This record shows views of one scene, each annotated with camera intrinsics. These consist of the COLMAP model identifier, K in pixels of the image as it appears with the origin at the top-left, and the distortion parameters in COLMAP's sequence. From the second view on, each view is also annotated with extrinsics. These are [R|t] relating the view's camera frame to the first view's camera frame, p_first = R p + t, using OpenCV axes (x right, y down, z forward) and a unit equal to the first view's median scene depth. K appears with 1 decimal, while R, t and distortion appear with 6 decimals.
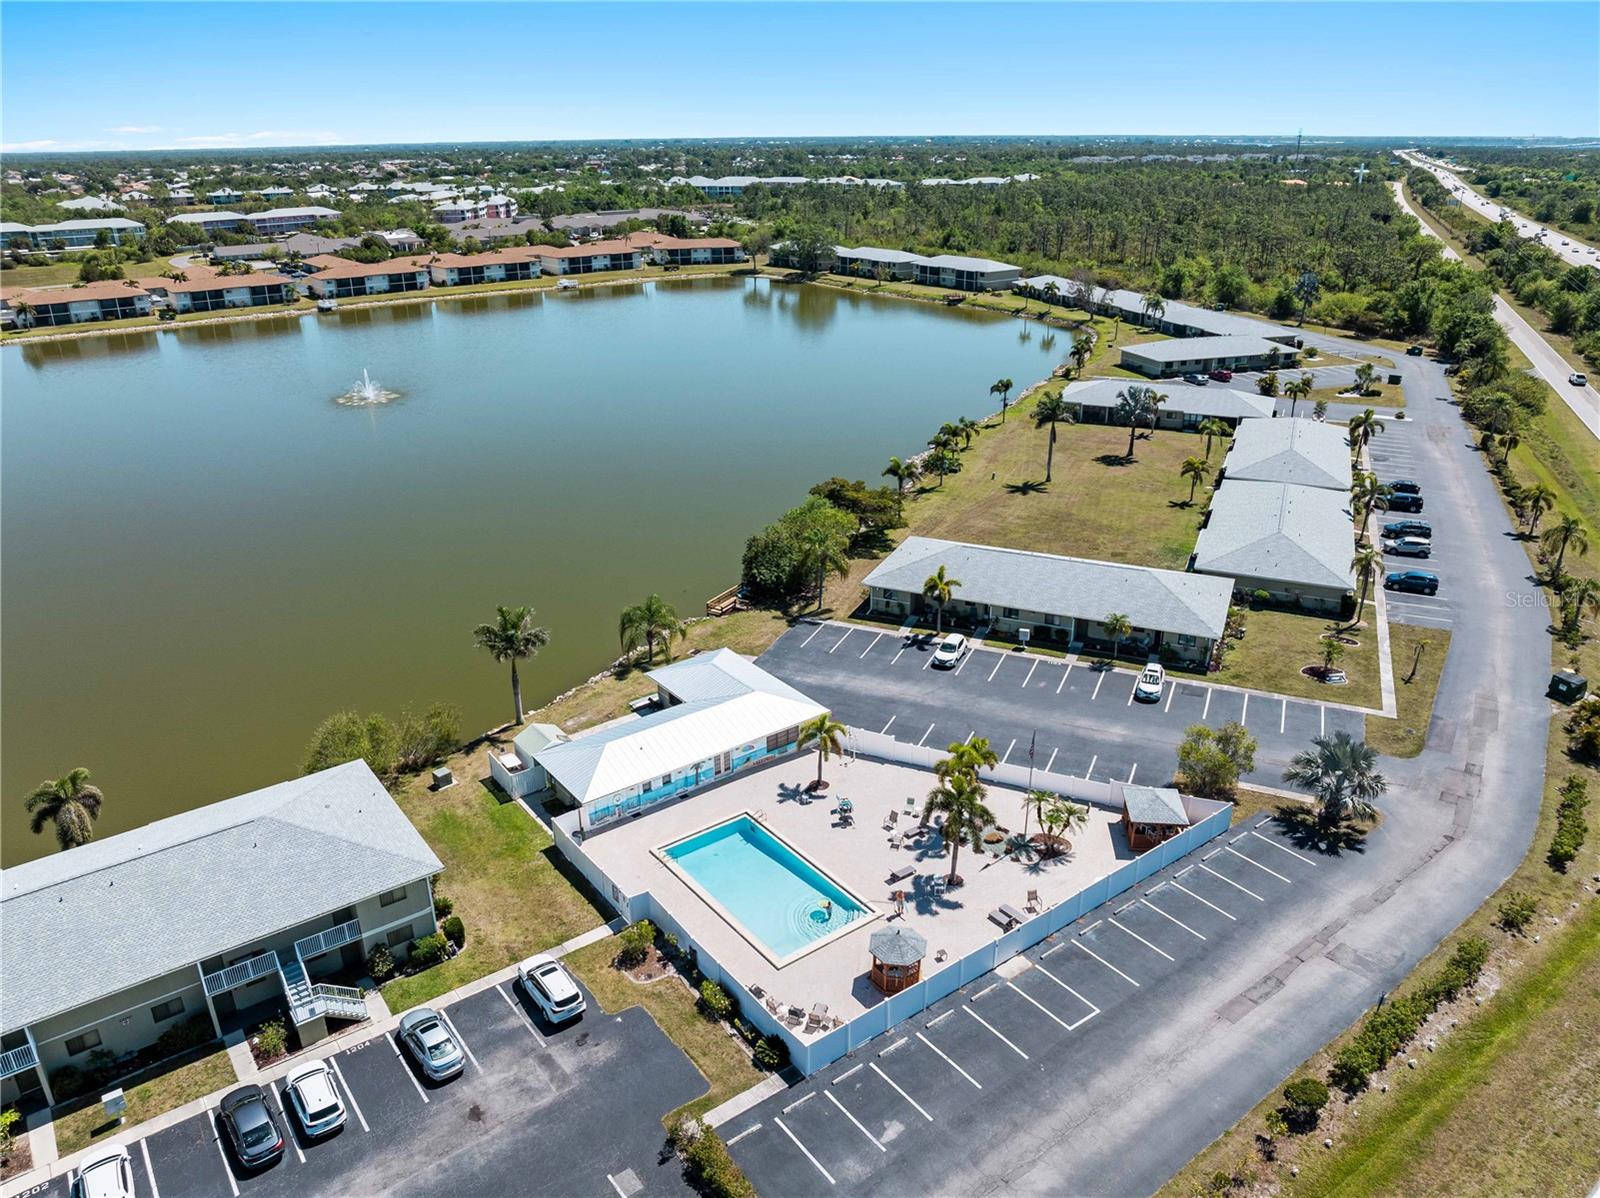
lens RADIAL K [[1129.2, 0, 800.0], [0, 1129.2, 599.0], [0, 0, 1]] dist [-0.022940, -0.025813]
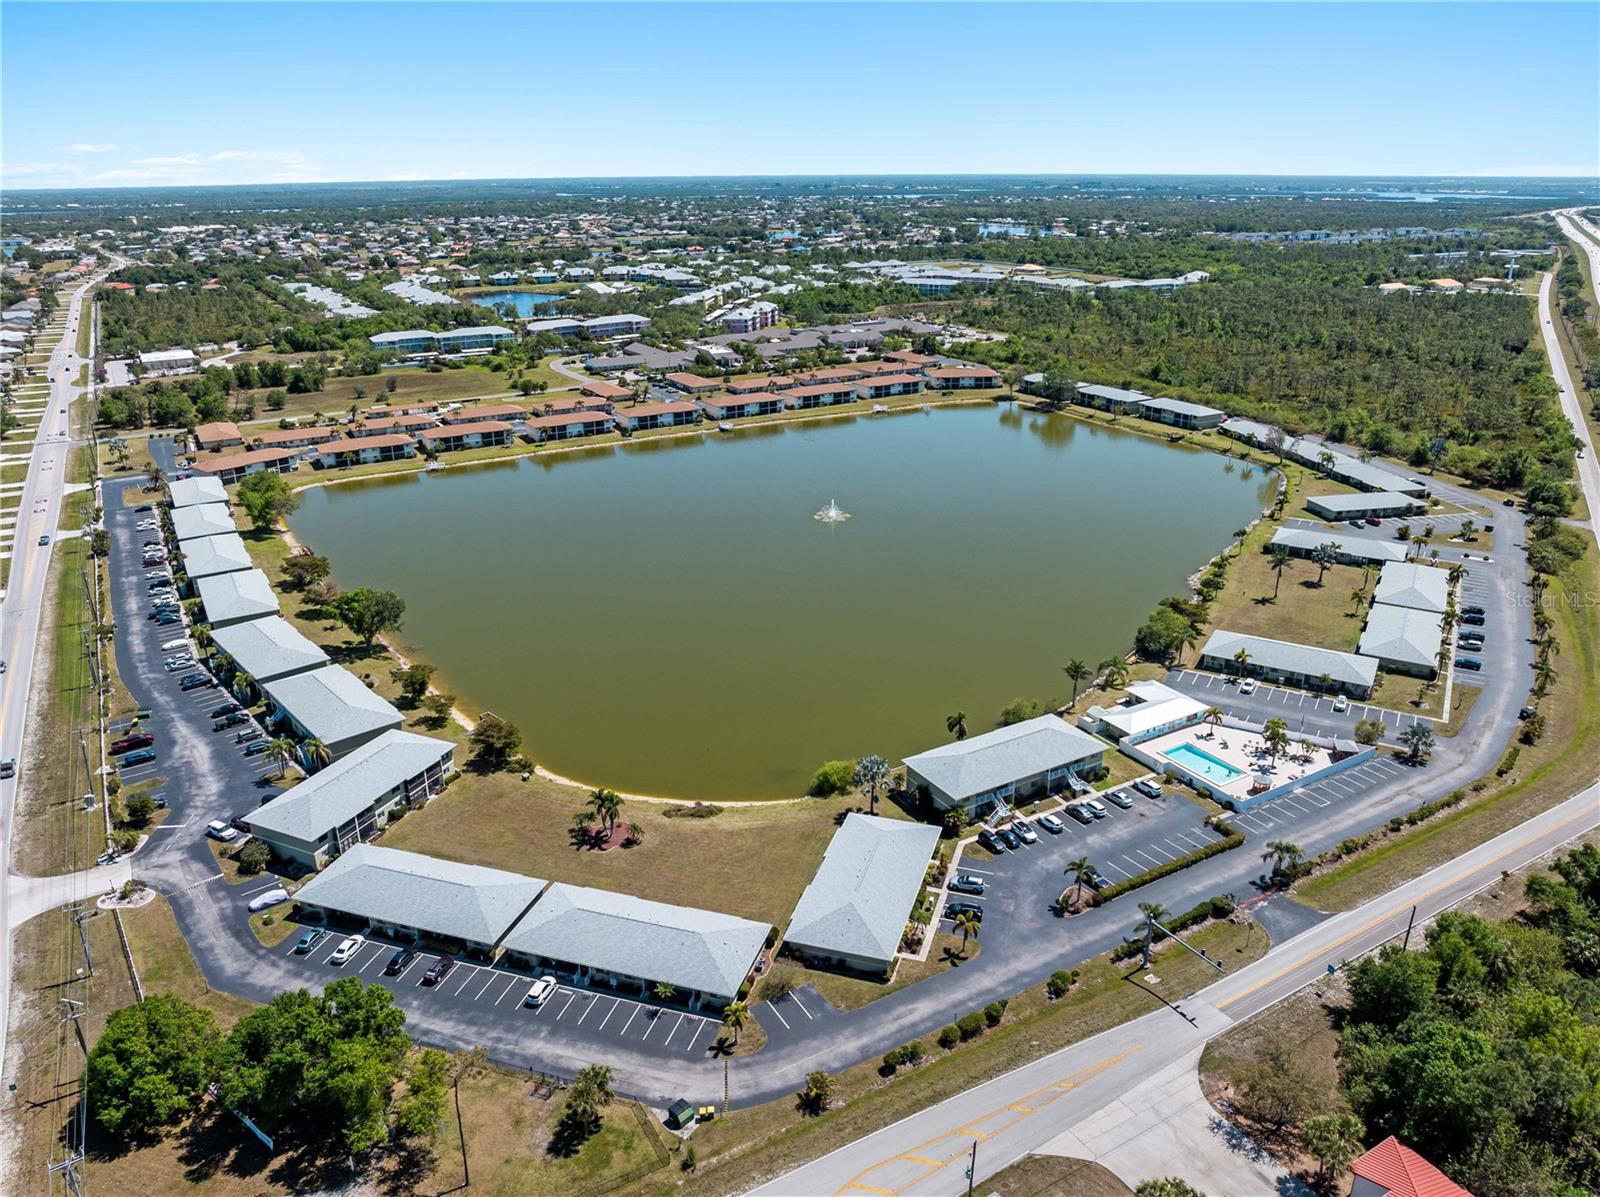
lens RADIAL K [[1129.2, 0, 800.0], [0, 1129.2, 598.5], [0, 0, 1]] dist [-0.022940, -0.025813]
pose [[0.993329, 0.042014, -0.107385, -0.459533], [-0.045032, 0.998651, -0.025835, -0.026767], [0.106155, 0.030498, 0.993882, -1.176140]]
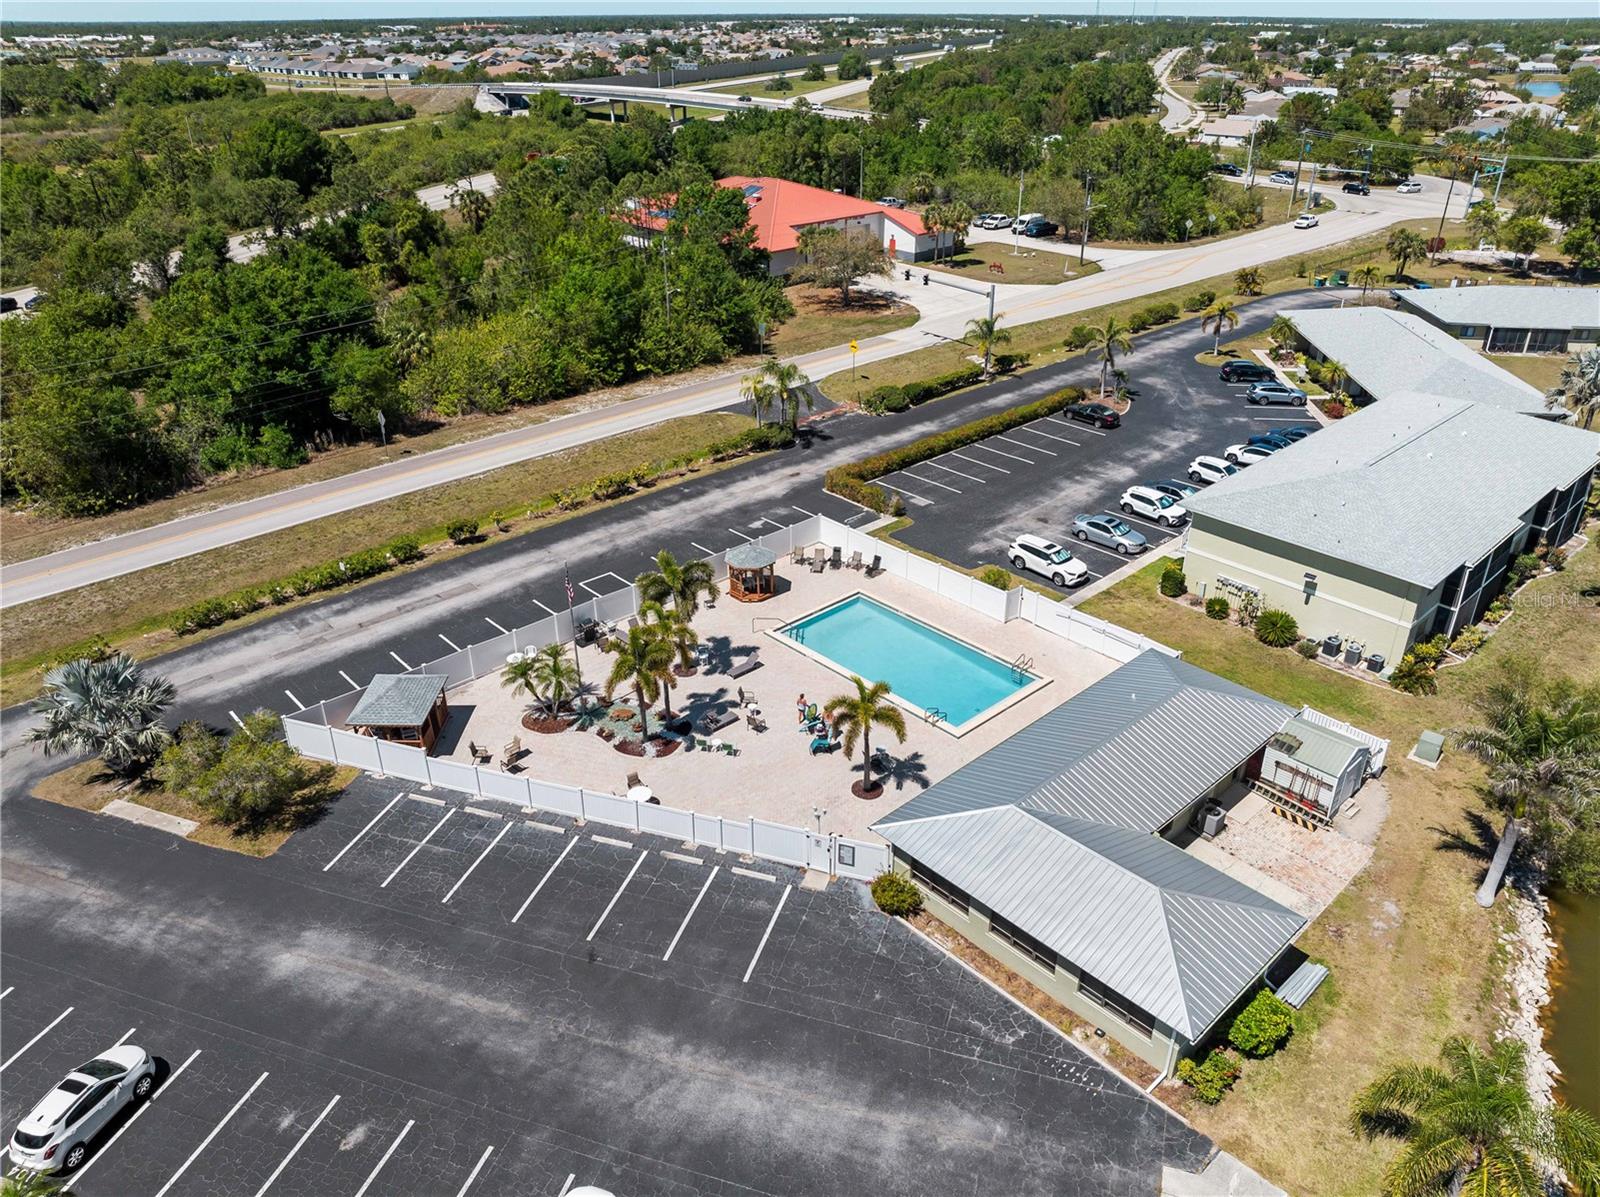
lens RADIAL K [[1129.2, 0, 800.0], [0, 1129.2, 598.5], [0, 0, 1]] dist [-0.022940, -0.025813]
pose [[-0.994466, 0.059347, -0.086687, 0.073257], [-0.028641, 0.640742, 0.767222, -0.276799], [0.101076, 0.765459, -0.635497, 0.927235]]
